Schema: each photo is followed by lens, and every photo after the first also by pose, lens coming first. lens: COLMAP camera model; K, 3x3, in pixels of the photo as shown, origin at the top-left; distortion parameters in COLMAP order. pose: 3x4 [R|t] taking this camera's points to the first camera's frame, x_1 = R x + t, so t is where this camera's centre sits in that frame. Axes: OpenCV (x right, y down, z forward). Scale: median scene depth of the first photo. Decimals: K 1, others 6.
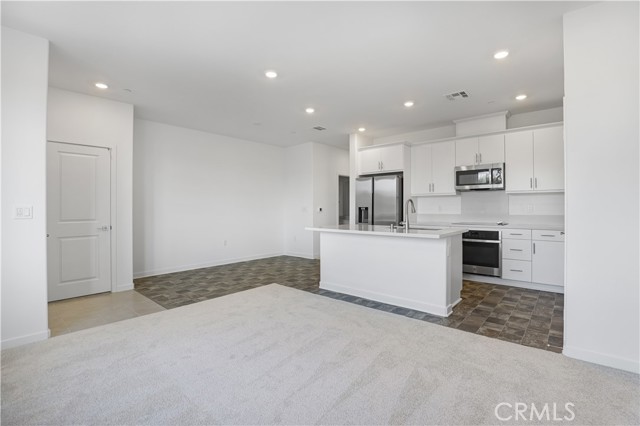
lens RADIAL K [[297.4, 0, 321.7], [0, 297.4, 206.0], [0, 0, 1]] dist [-0.026372, 0.000060]
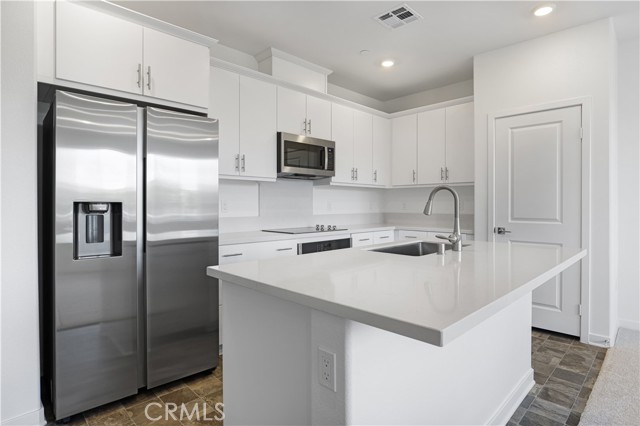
lens RADIAL K [[344.7, 0, 327.0], [0, 344.7, 206.5], [0, 0, 1]] dist [-0.001327, 0.000507]
pose [[0.050967, -0.003344, 0.998695, -0.201383], [-0.005105, 0.999980, 0.003609, 0.006580], [-0.998687, -0.005282, 0.050949, 0.896282]]
